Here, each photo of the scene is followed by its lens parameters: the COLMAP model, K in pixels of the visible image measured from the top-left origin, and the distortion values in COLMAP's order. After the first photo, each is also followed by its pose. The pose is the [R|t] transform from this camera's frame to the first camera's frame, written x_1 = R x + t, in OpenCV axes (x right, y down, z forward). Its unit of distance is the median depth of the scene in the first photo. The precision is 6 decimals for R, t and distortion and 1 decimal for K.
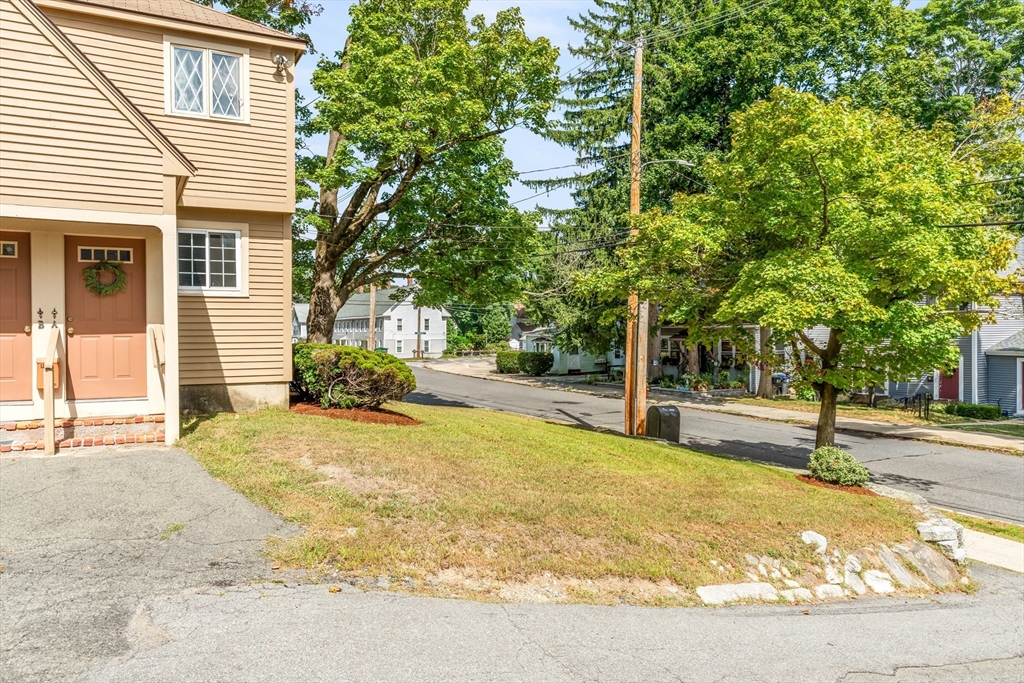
lens RADIAL K [[733.8, 0, 510.9], [0, 733.8, 341.1], [0, 0, 1]] dist [-0.003103, 0.003516]
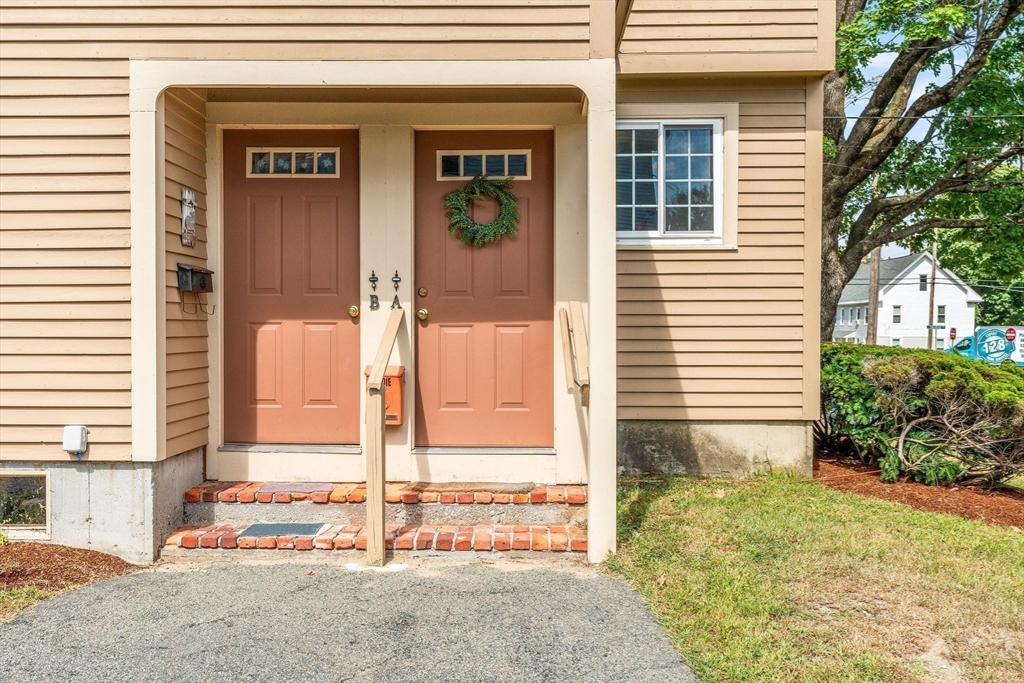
lens RADIAL K [[1032.5, 0, 512.2], [0, 1032.5, 340.7], [0, 0, 1]] dist [-0.002402, 0.000000]
pose [[0.877383, 0.011510, -0.479653, -0.168344], [-0.010373, 0.999934, 0.005020, 0.000391], [0.479679, 0.000571, 0.877444, 0.337554]]
